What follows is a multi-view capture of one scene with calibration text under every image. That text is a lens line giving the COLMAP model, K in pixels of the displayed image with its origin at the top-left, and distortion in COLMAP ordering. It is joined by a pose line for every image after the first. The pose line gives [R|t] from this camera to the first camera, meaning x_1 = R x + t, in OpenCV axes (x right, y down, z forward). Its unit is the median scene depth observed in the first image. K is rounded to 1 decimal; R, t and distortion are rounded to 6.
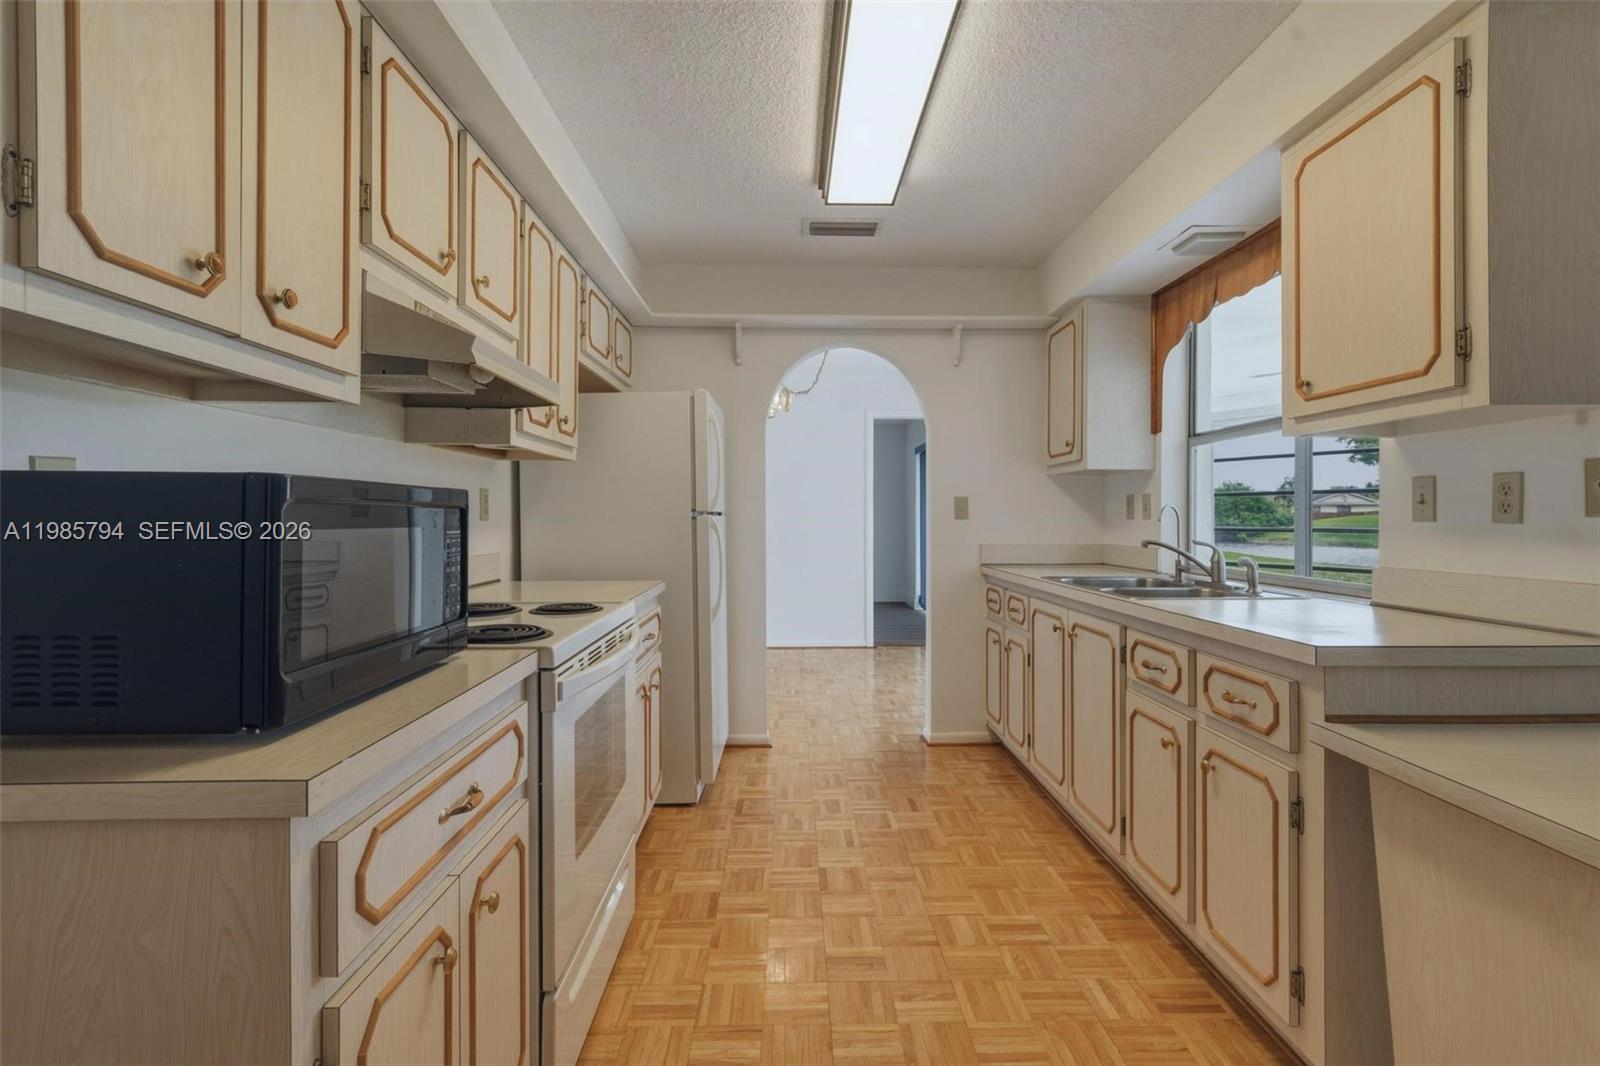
lens RADIAL K [[750.3, 0, 800.1], [0, 750.3, 521.0], [0, 0, 1]] dist [-0.001478, -0.000133]
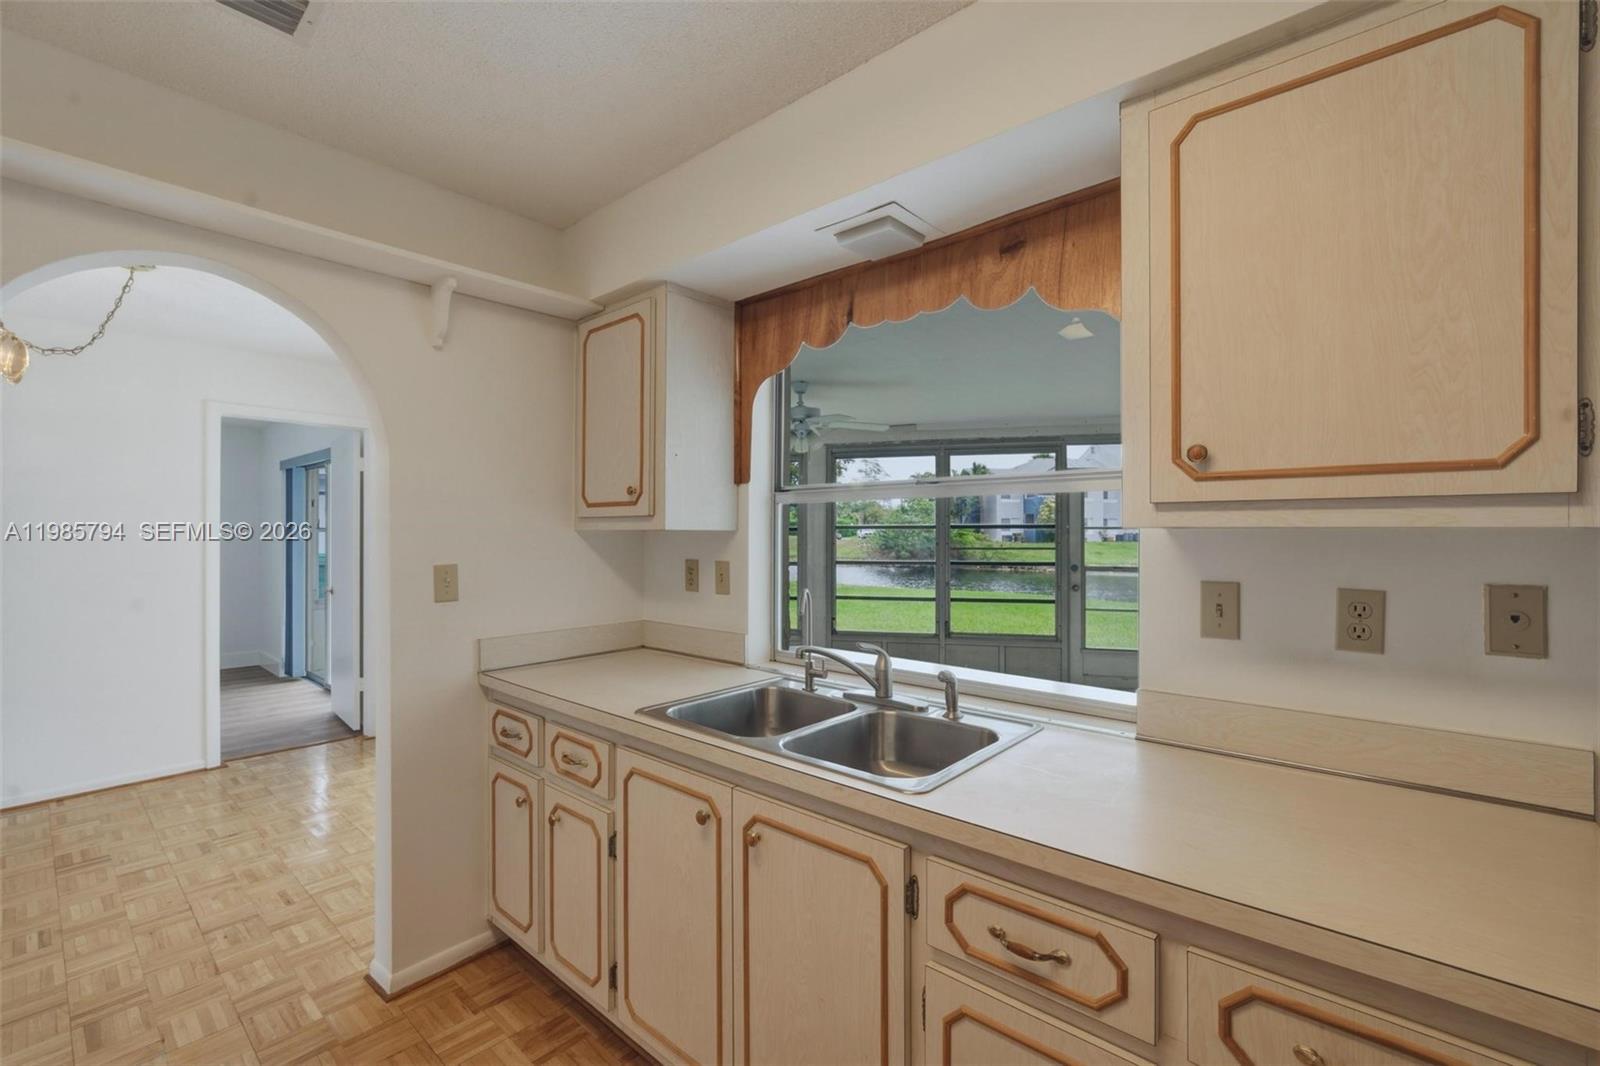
lens RADIAL K [[686.0, 0, 810.4], [0, 686.0, 529.7], [0, 0, 1]] dist [-0.009819, 0.002113]
pose [[0.668059, 0.001405, 0.744107, -0.000687], [0.006412, 0.999950, -0.007645, -0.062778], [-0.744081, 0.009878, 0.668017, 0.468518]]
